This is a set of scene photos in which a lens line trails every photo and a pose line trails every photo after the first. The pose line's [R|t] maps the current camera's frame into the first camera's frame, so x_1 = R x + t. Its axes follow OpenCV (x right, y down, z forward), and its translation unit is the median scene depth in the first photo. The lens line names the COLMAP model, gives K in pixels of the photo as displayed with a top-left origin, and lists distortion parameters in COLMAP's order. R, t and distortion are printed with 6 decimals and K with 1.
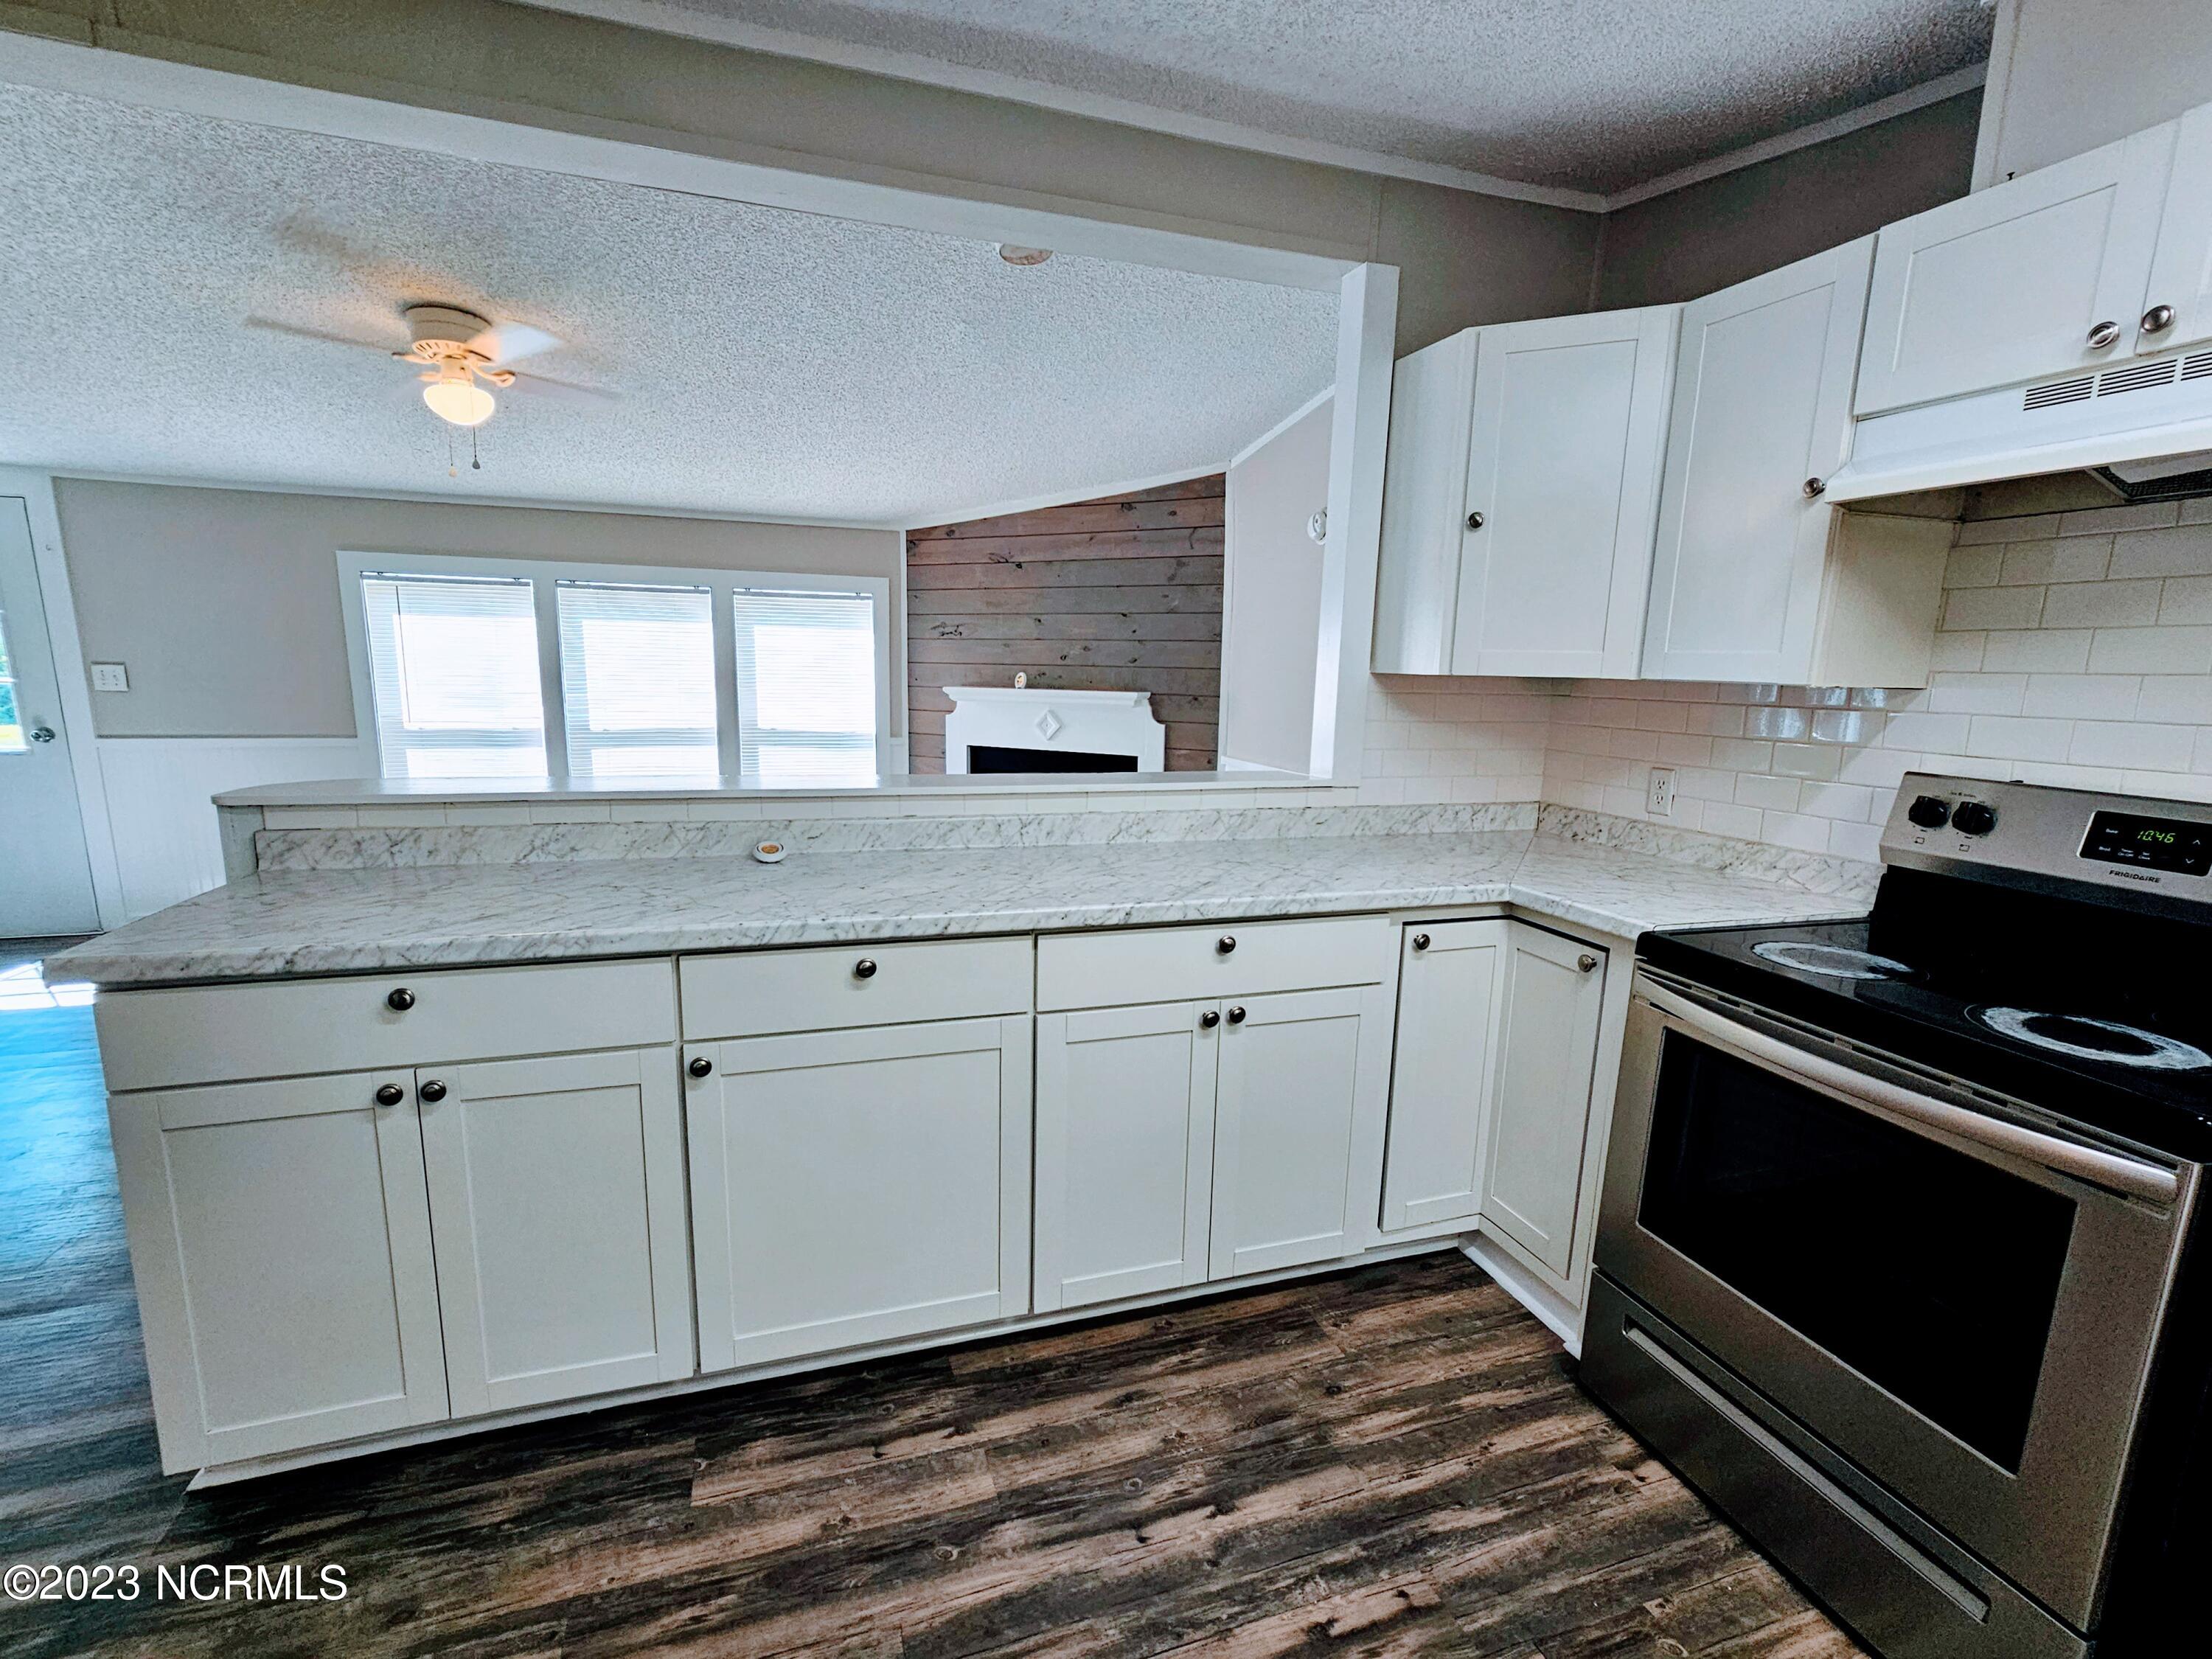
lens RADIAL K [[991.0, 0, 1104.5], [0, 991.0, 847.4], [0, 0, 1]] dist [-0.000767, -0.000492]
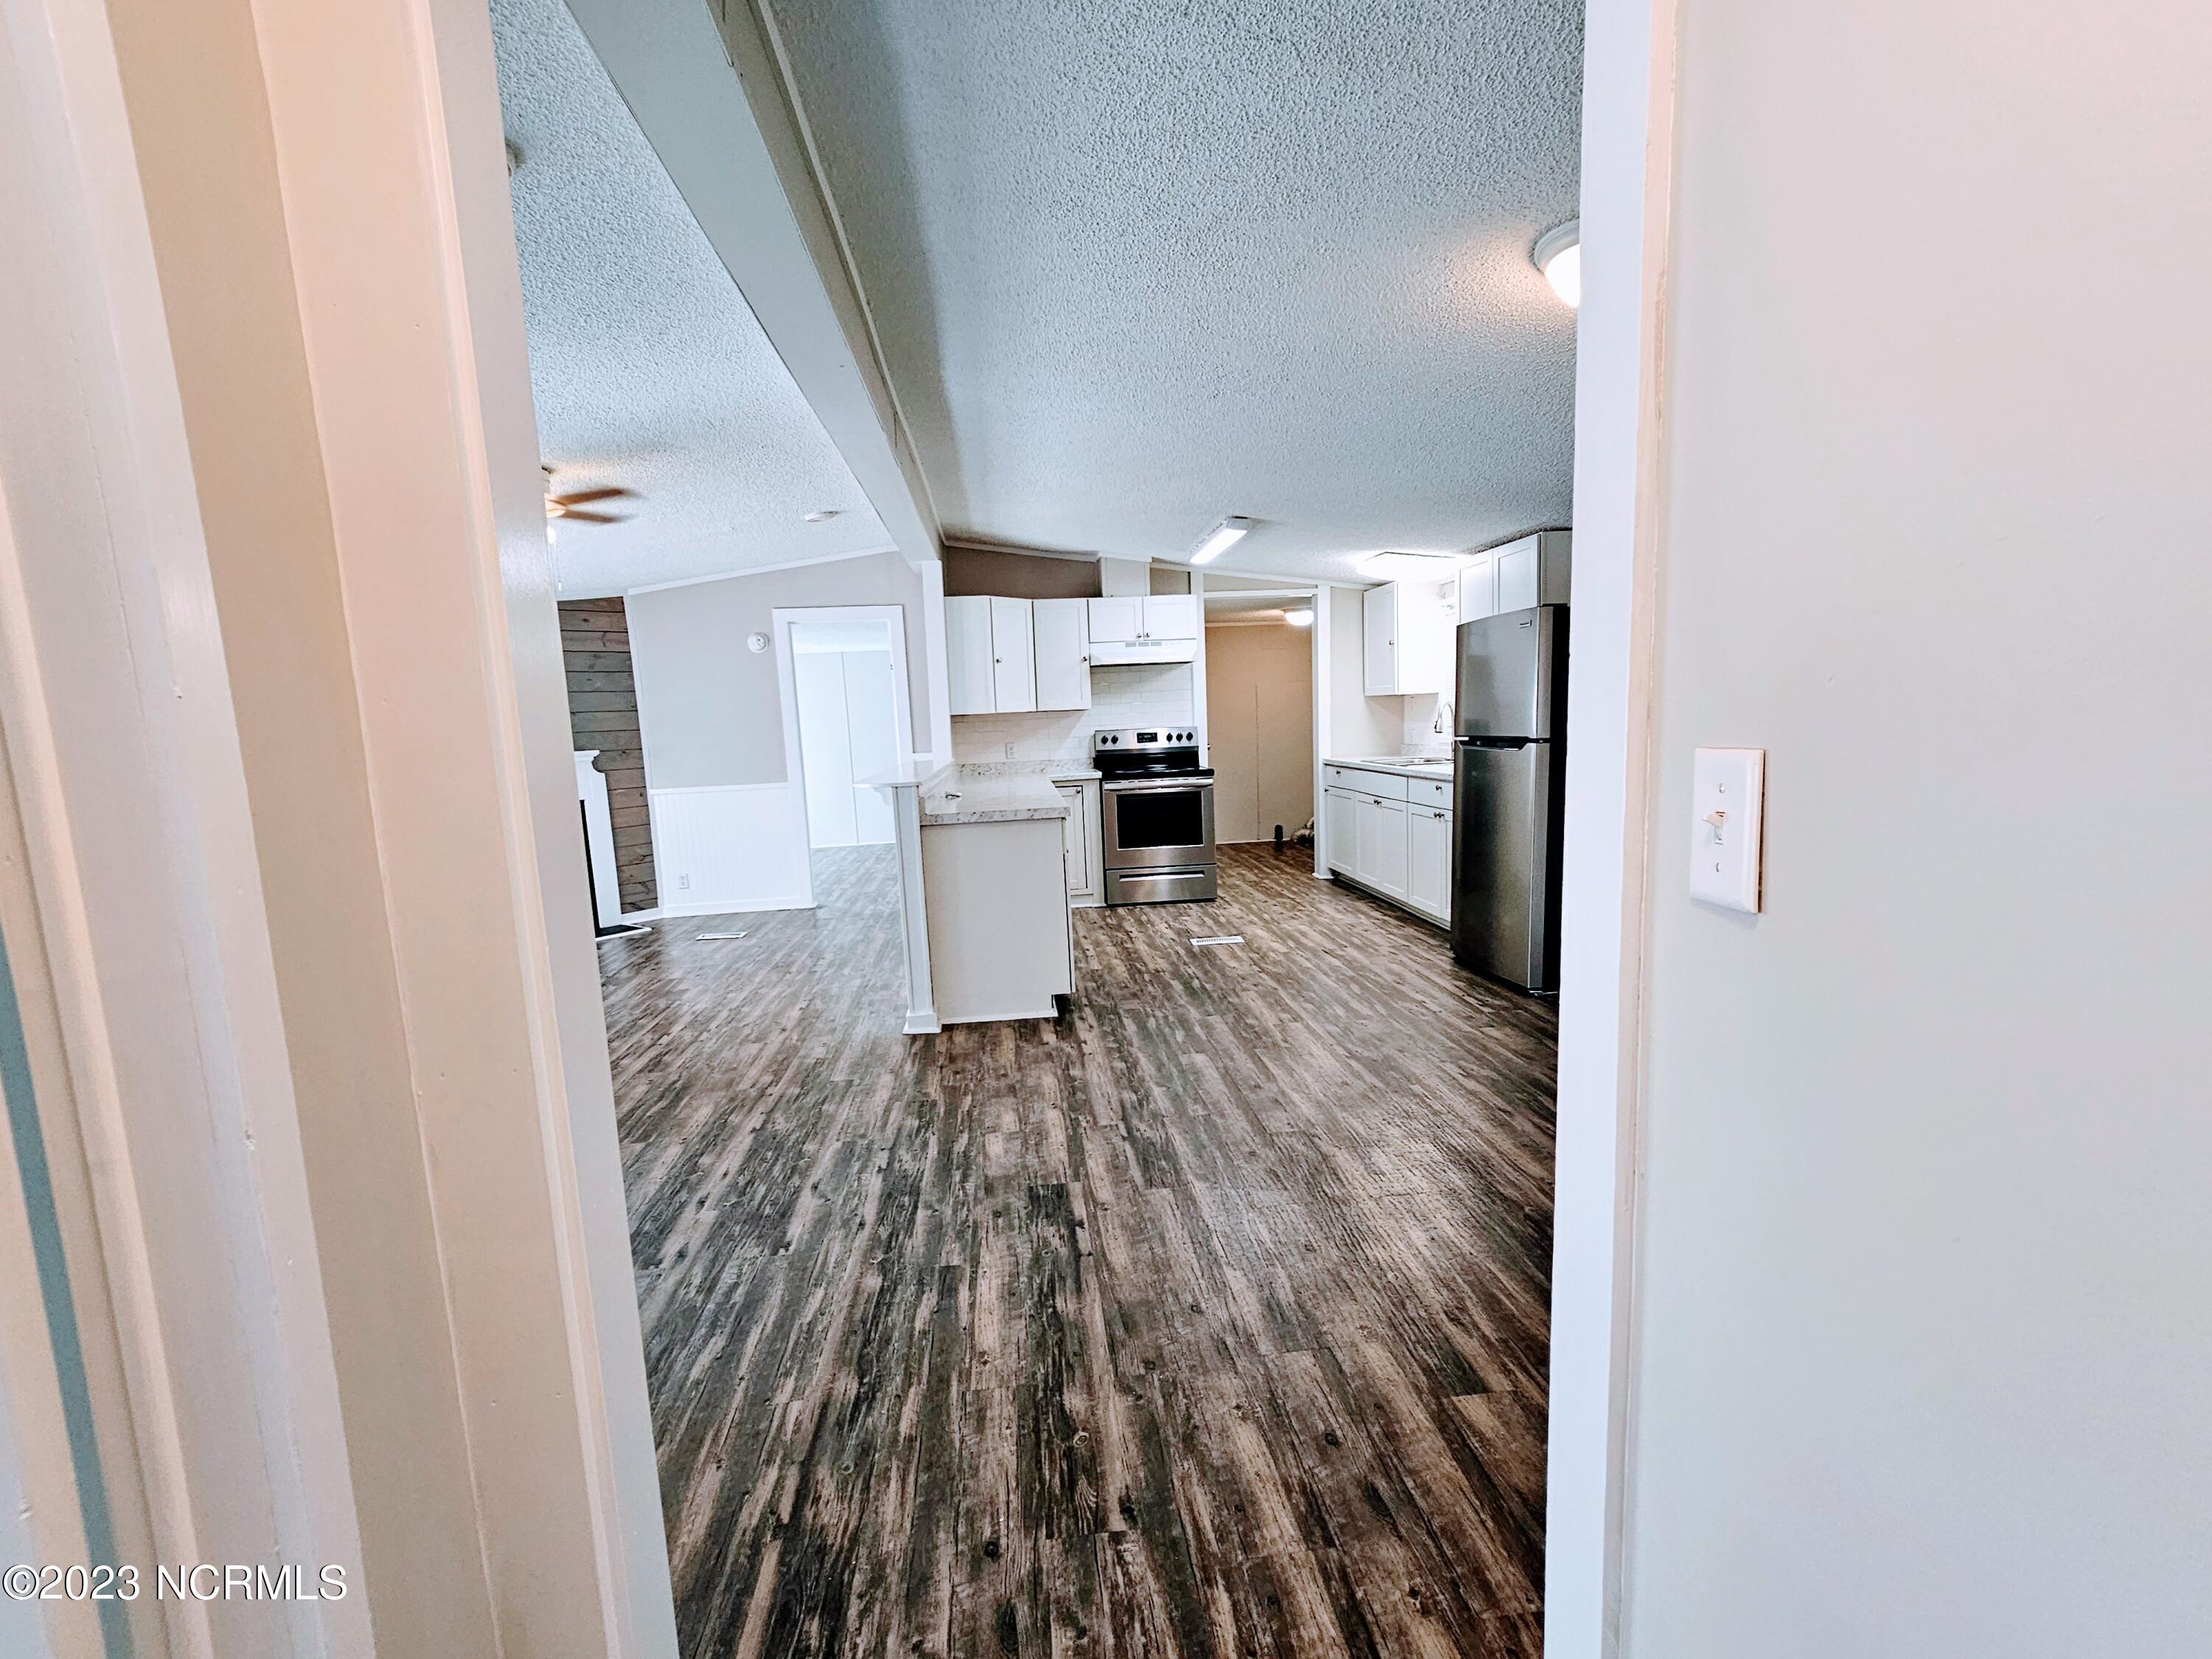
lens RADIAL K [[991.0, 0, 1097.4], [0, 991.0, 844.0], [0, 0, 1]] dist [-0.000767, -0.000492]
pose [[0.218377, -0.158720, 0.962870, -1.106595], [0.226637, 0.967955, 0.108158, -0.024117], [-0.949182, 0.194603, 0.247351, 0.045495]]
